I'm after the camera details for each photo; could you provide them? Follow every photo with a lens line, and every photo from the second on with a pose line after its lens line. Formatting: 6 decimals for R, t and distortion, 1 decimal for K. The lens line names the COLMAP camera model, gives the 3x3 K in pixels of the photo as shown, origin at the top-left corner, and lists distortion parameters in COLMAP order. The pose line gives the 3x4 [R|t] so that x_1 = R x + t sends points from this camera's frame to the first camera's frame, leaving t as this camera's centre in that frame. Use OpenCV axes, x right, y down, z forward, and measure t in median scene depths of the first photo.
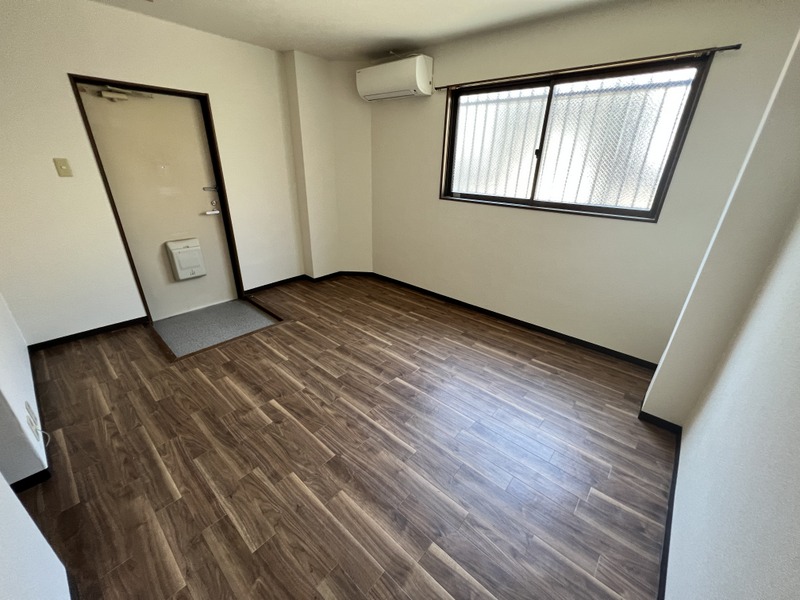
lens RADIAL K [[323.0, 0, 404.1], [0, 323.0, 303.8], [0, 0, 1]] dist [0.002175, -0.001194]
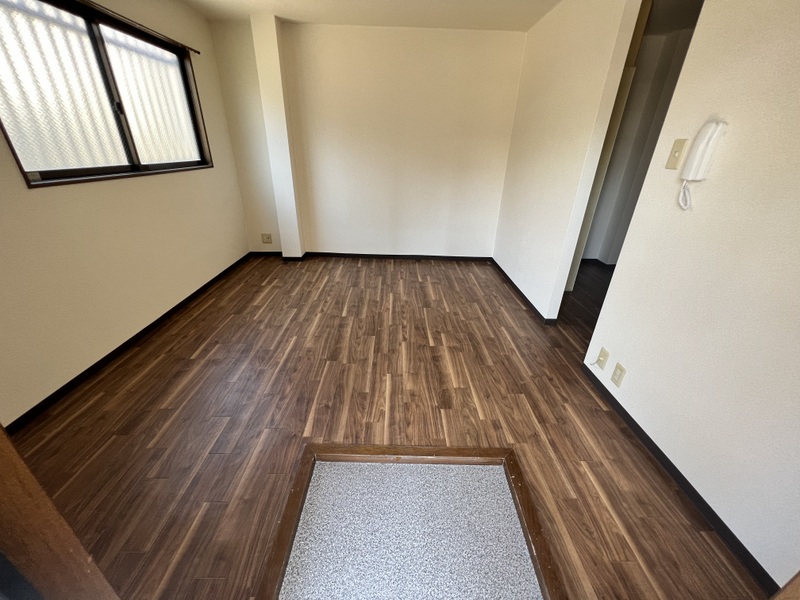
lens RADIAL K [[323.0, 0, 396.8], [0, 323.0, 303.3], [0, 0, 1]] dist [0.002175, -0.001194]
pose [[-0.656985, -0.364379, 0.659999, -1.022461], [0.267432, 0.705872, 0.655915, -0.588854], [-0.704876, 0.607432, -0.366300, 1.405961]]
